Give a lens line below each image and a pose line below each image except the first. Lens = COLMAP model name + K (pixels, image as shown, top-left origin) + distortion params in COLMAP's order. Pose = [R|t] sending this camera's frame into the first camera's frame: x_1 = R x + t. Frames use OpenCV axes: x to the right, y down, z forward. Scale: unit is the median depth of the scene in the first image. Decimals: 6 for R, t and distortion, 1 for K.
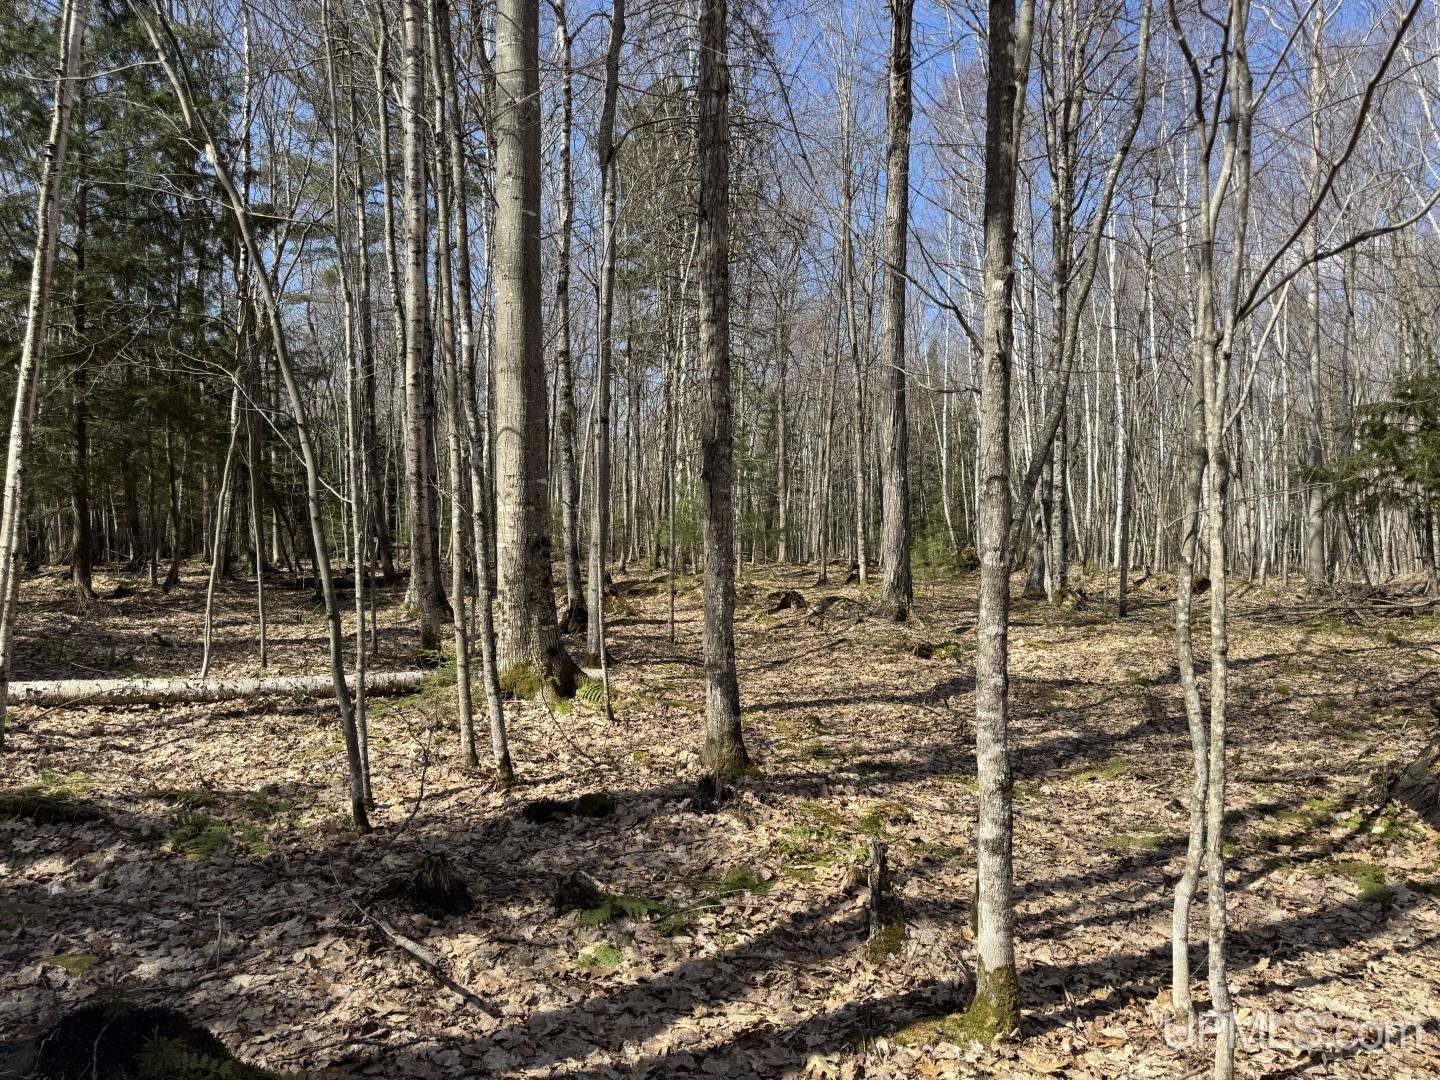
lens RADIAL K [[991.4, 0, 720.0], [0, 991.4, 540.0], [0, 0, 1]] dist [0.140080, -0.318642]
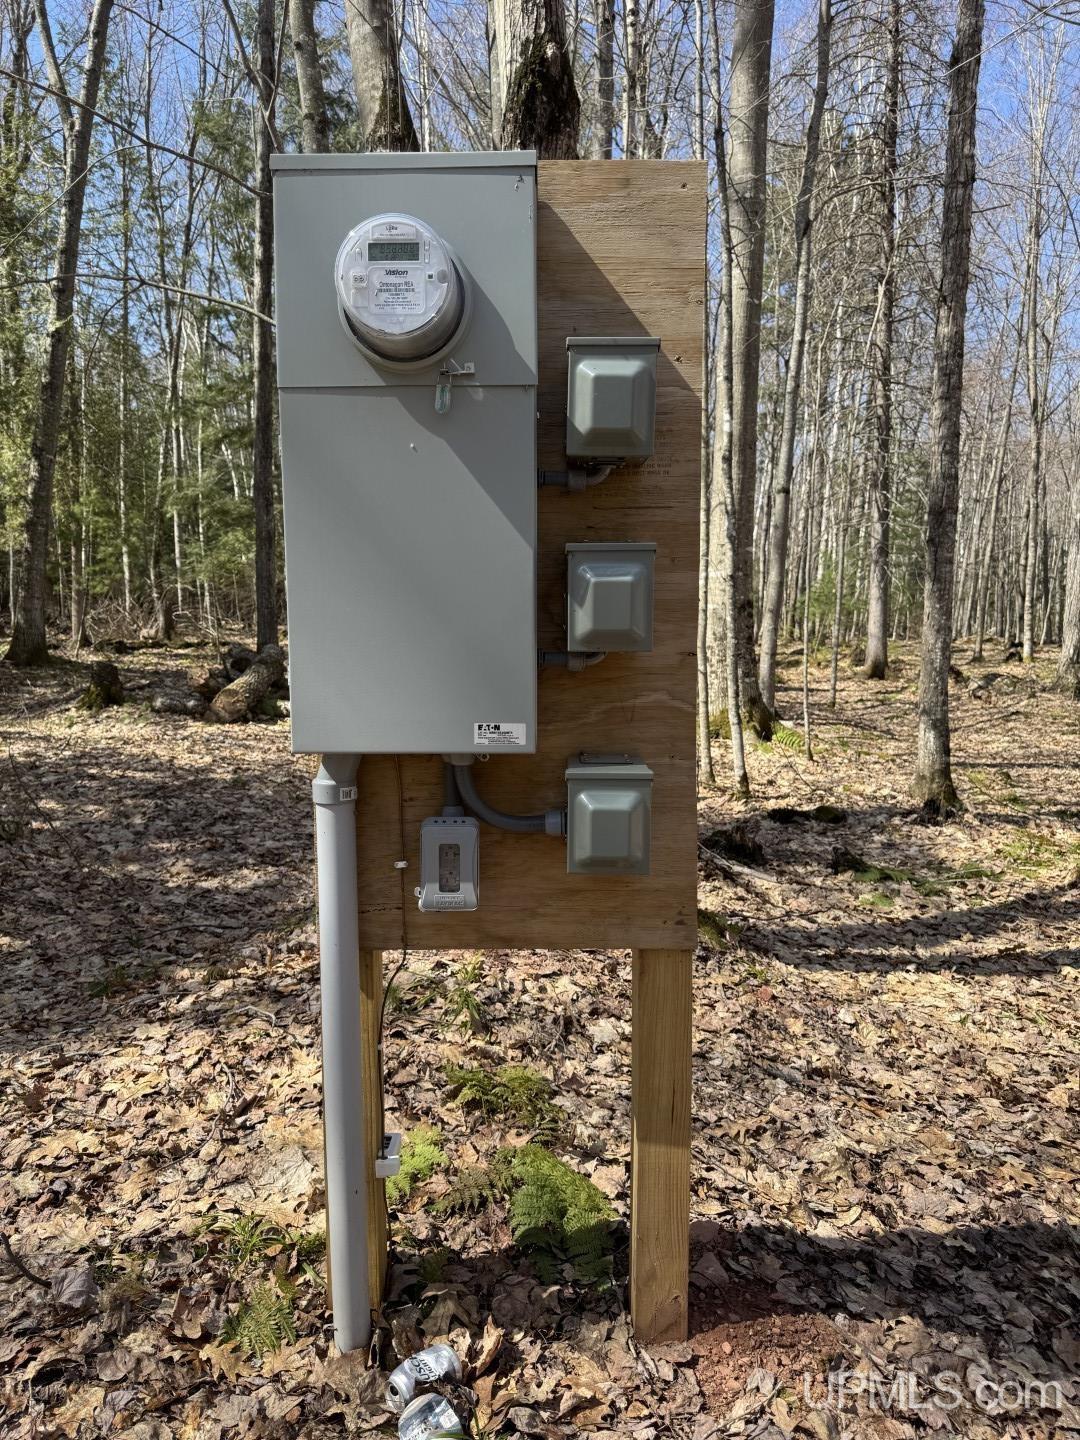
lens RADIAL K [[991.4, 0, 540.0], [0, 991.4, 720.0], [0, 0, 1]] dist [0.140080, -0.318642]
pose [[0.955843, 0.051301, -0.289366, -0.102905], [-0.019995, 0.993717, 0.110124, 0.019537], [0.293198, -0.099475, 0.950863, -0.232591]]
